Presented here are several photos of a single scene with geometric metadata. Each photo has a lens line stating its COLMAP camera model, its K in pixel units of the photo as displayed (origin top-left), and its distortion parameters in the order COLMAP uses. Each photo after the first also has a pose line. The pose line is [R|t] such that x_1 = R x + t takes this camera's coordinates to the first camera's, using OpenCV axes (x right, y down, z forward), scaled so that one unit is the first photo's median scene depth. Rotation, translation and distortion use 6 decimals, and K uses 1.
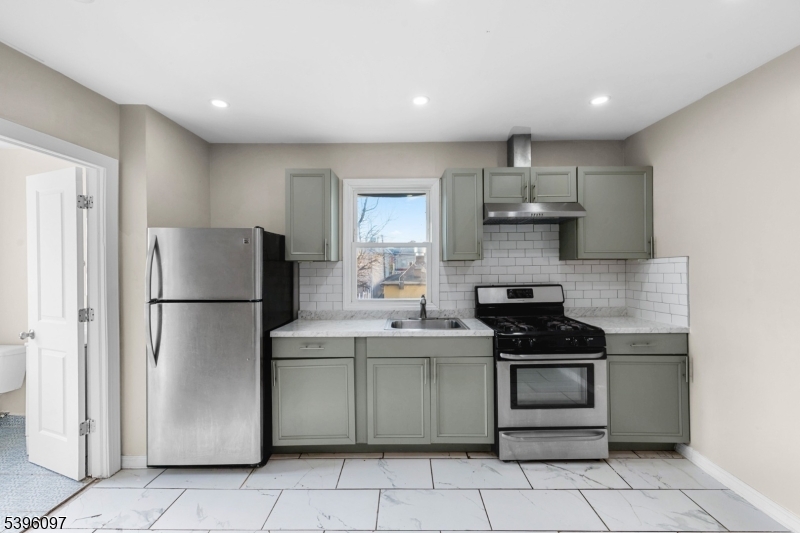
lens RADIAL K [[323.4, 0, 402.5], [0, 323.4, 262.1], [0, 0, 1]] dist [-0.000935, -0.000159]
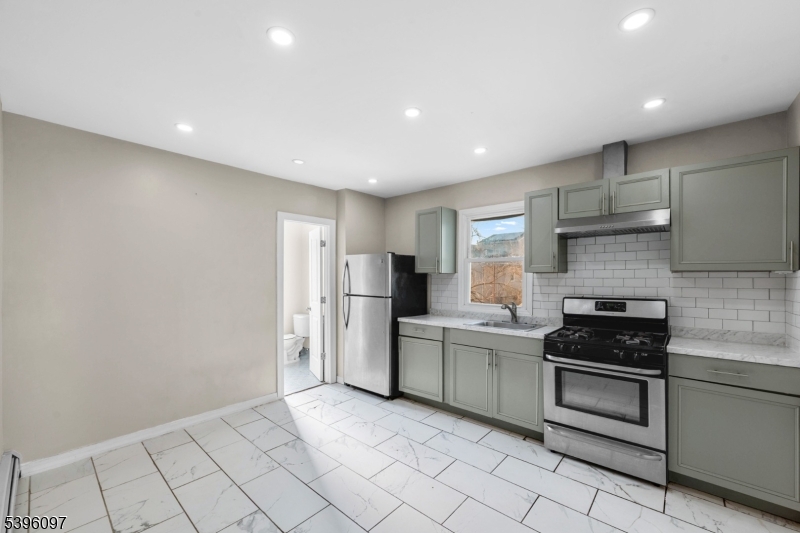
lens RADIAL K [[323.4, 0, 395.8], [0, 323.4, 272.6], [0, 0, 1]] dist [-0.000935, -0.000159]
pose [[0.752392, -0.000084, -0.658715, 0.632734], [-0.001373, 0.999998, -0.001696, -0.003634], [0.658714, 0.002180, 0.752390, -0.200730]]
